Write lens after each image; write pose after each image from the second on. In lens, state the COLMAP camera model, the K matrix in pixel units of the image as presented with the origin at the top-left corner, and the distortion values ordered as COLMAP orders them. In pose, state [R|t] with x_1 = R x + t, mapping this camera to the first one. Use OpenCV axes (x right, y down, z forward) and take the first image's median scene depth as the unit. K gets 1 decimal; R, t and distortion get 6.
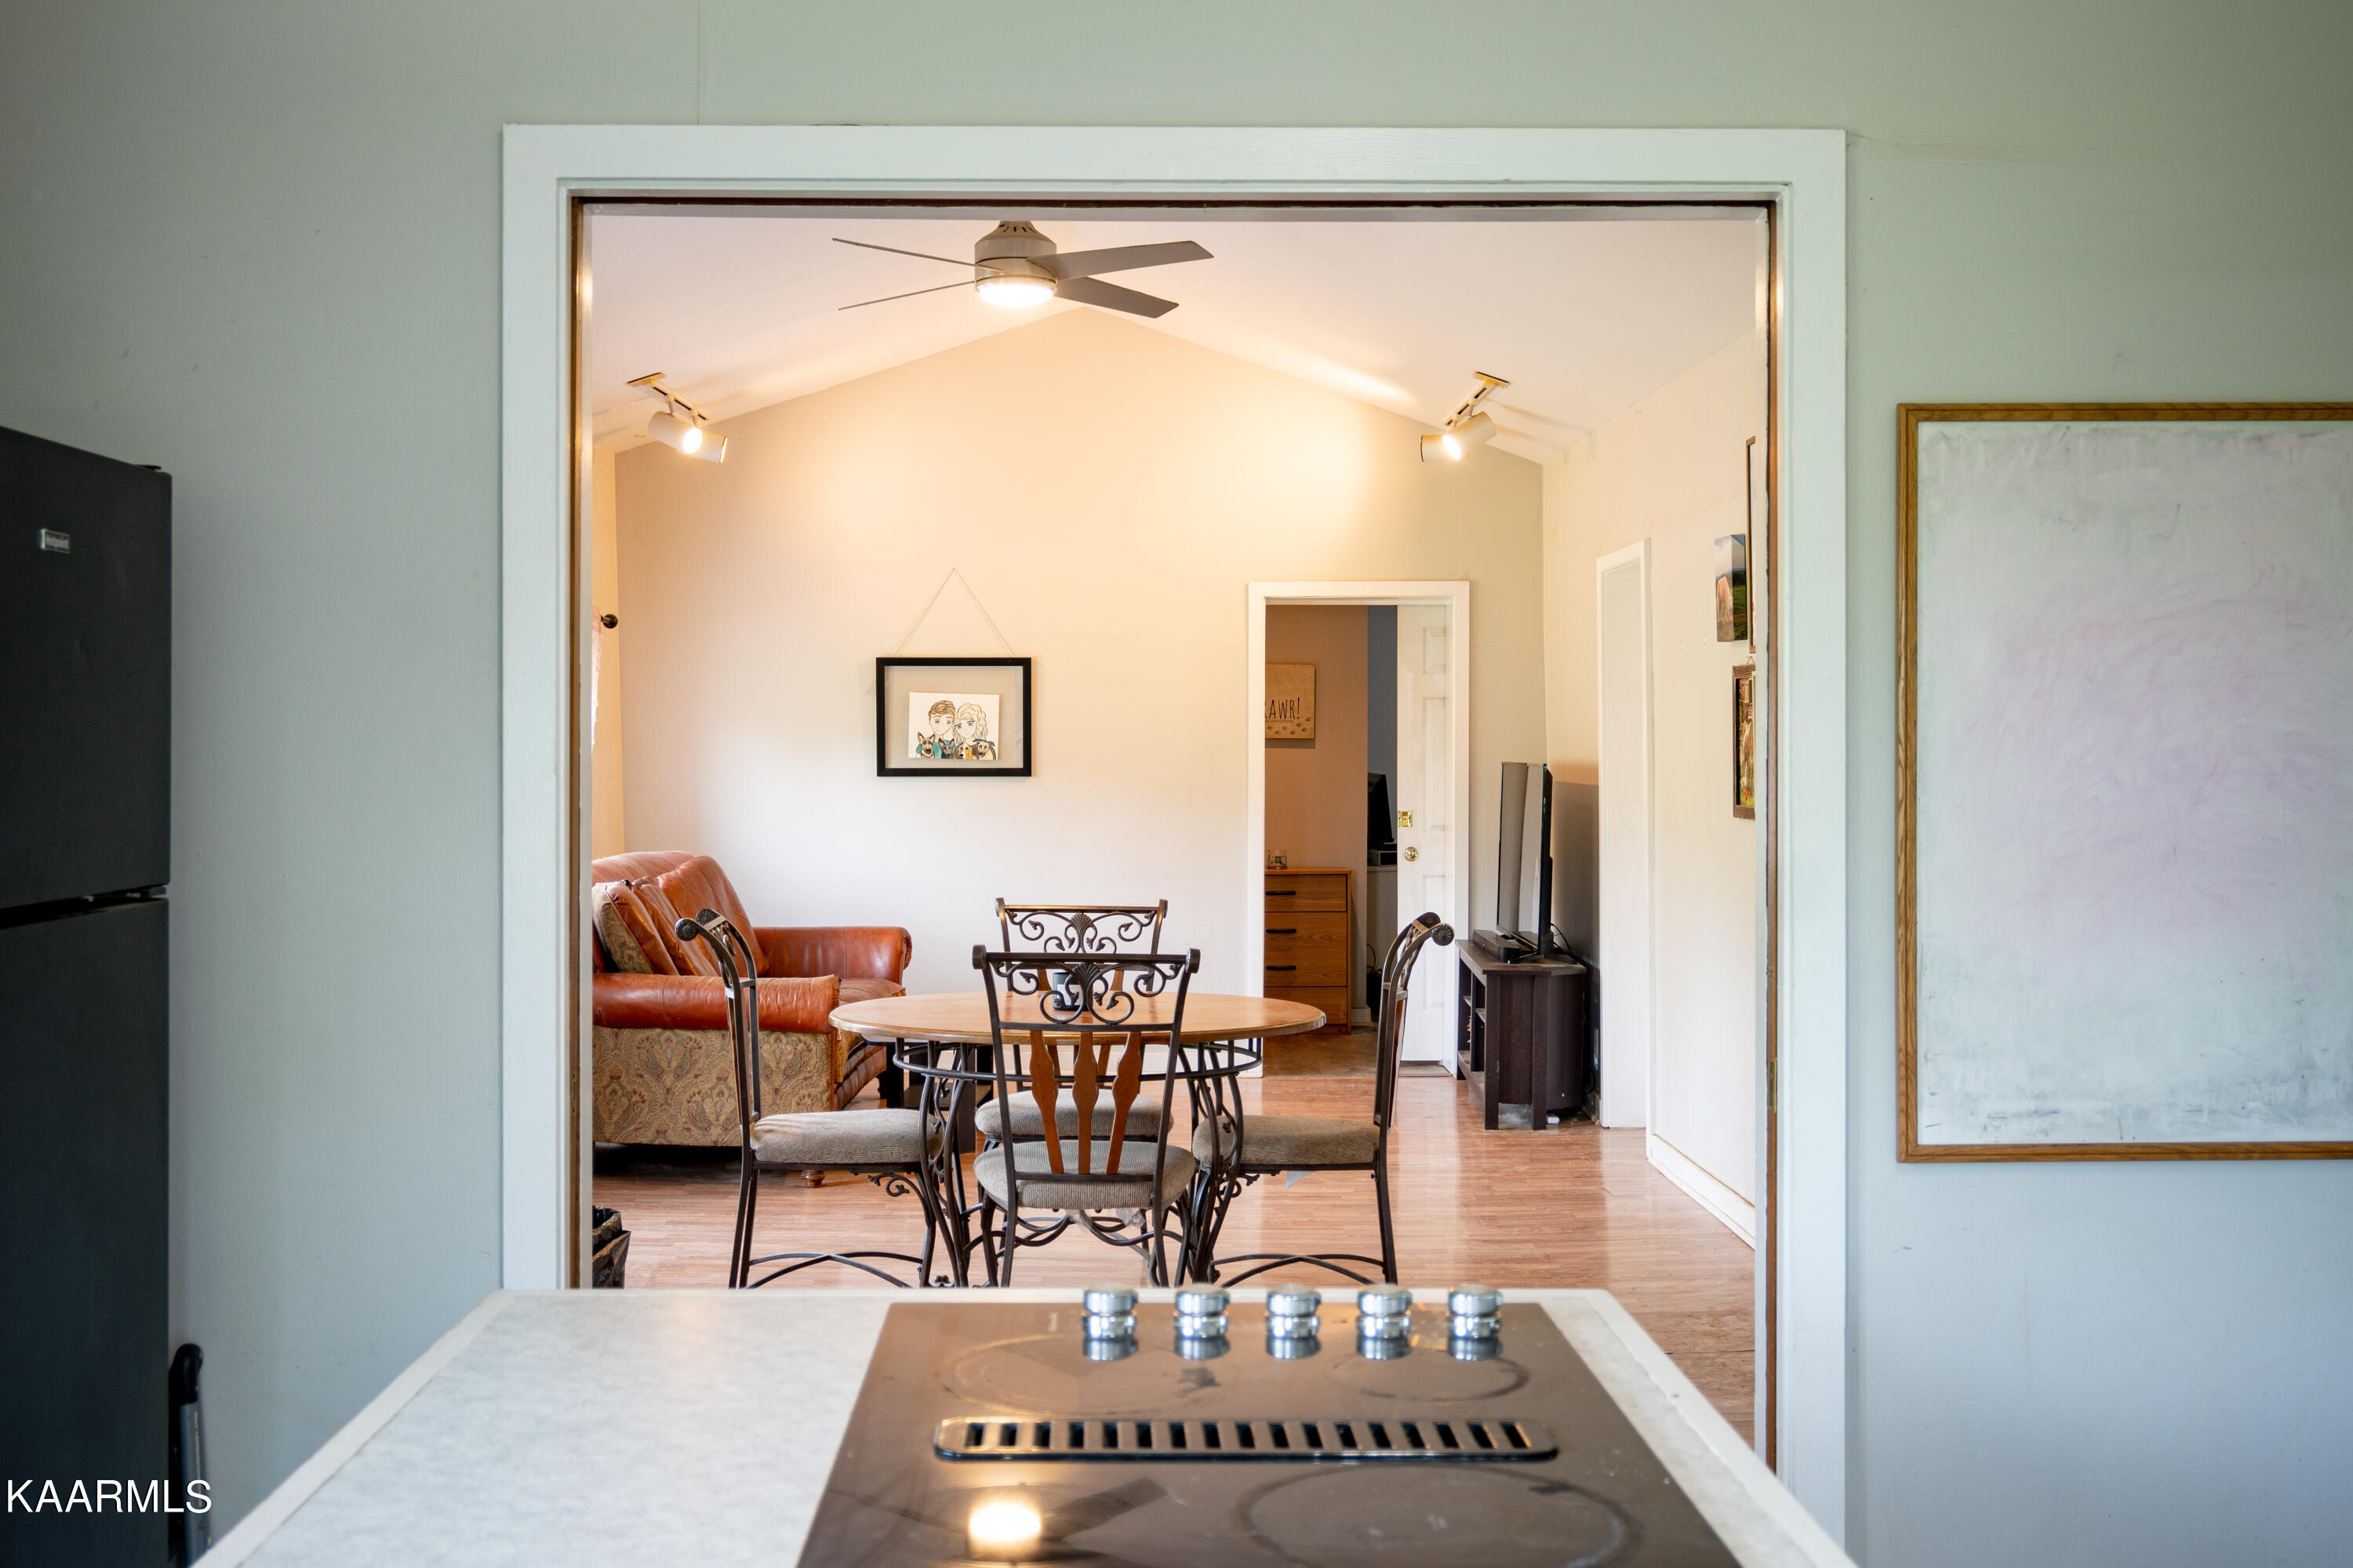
lens RADIAL K [[2529.2, 0, 1176.5], [0, 2529.2, 784.0], [0, 0, 1]] dist [0.014174, 0.007546]
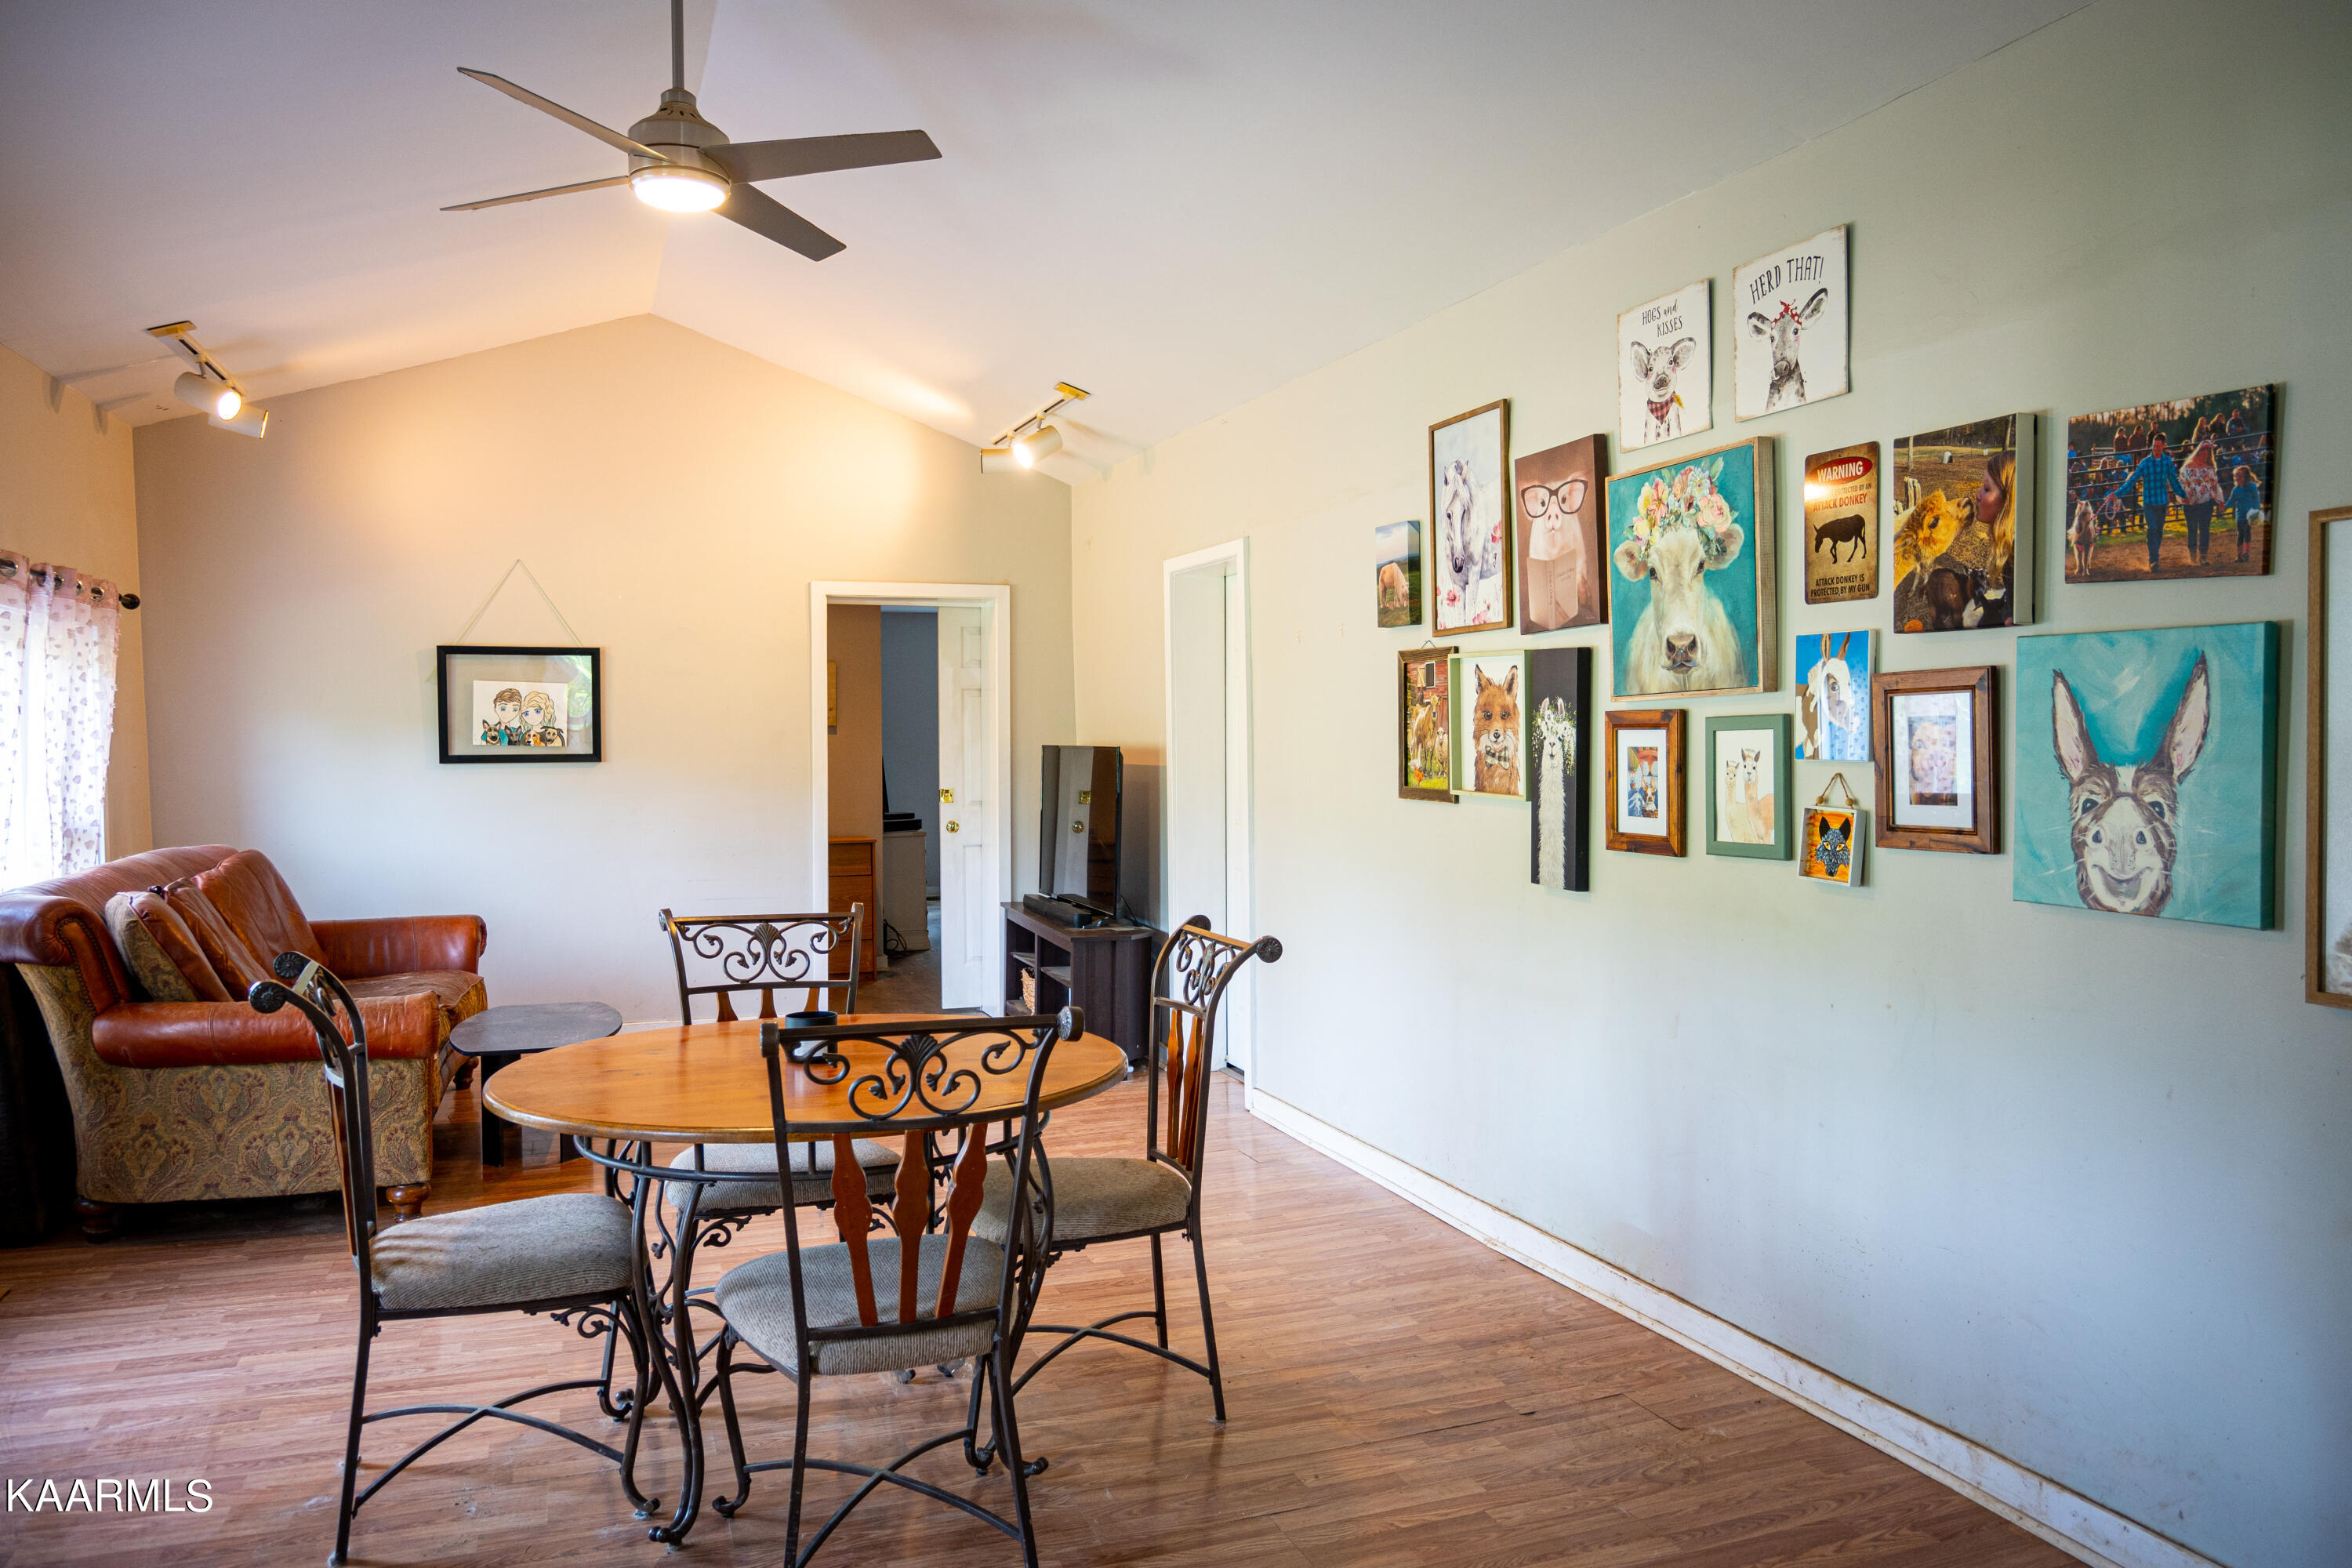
lens RADIAL K [[1643.8, 0, 1176.0], [0, 1643.8, 784.0], [0, 0, 1]] dist [0.004290, 0.006046]
pose [[0.941239, -0.014397, 0.337434, -0.082842], [0.009092, 0.999809, 0.017296, -0.004561], [-0.337618, -0.013211, 0.941190, 0.368075]]
